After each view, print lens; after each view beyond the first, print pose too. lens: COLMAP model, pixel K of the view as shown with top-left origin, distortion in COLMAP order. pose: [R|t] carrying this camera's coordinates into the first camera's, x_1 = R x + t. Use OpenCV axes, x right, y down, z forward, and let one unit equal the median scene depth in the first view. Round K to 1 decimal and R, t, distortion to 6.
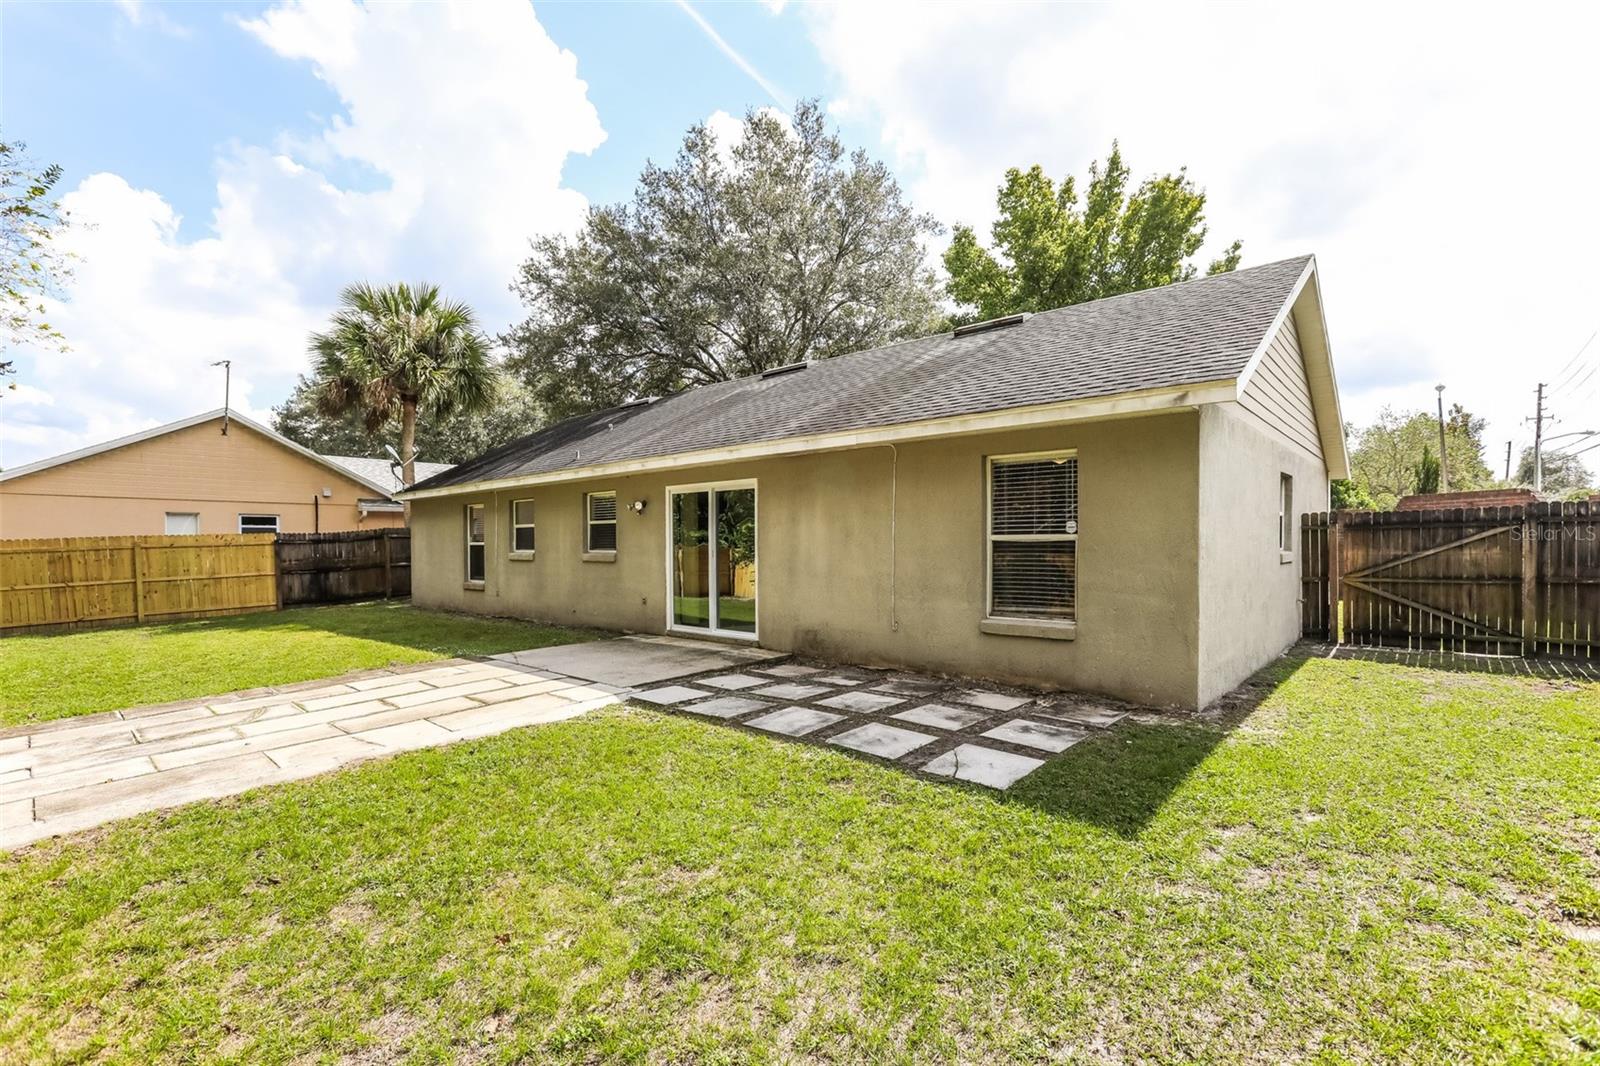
lens RADIAL K [[722.3, 0, 792.8], [0, 722.3, 534.0], [0, 0, 1]] dist [-0.049689, 0.028486]
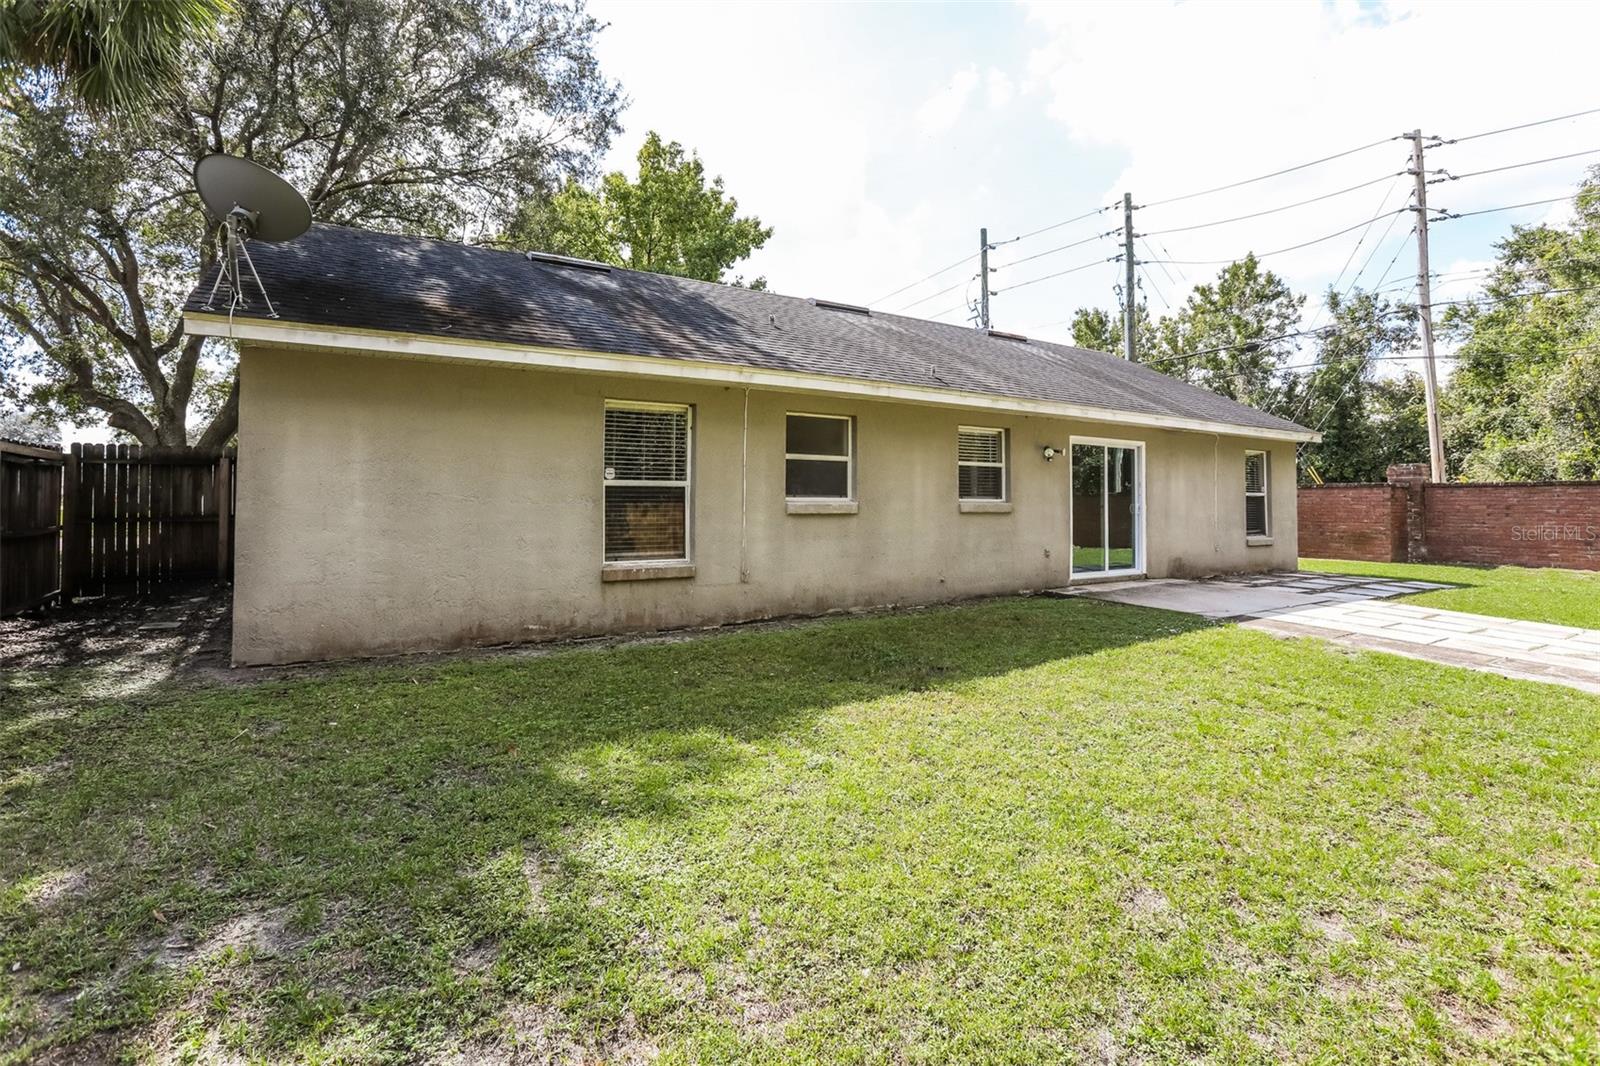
lens RADIAL K [[653.3, 0, 799.1], [0, 653.3, 479.7], [0, 0, 1]] dist [-0.039648, 0.018907]
pose [[0.335647, 0.025767, 0.941635, -1.022051], [-0.028438, 0.999447, -0.017212, 0.019132], [-0.941559, -0.021001, 0.336194, 0.942307]]
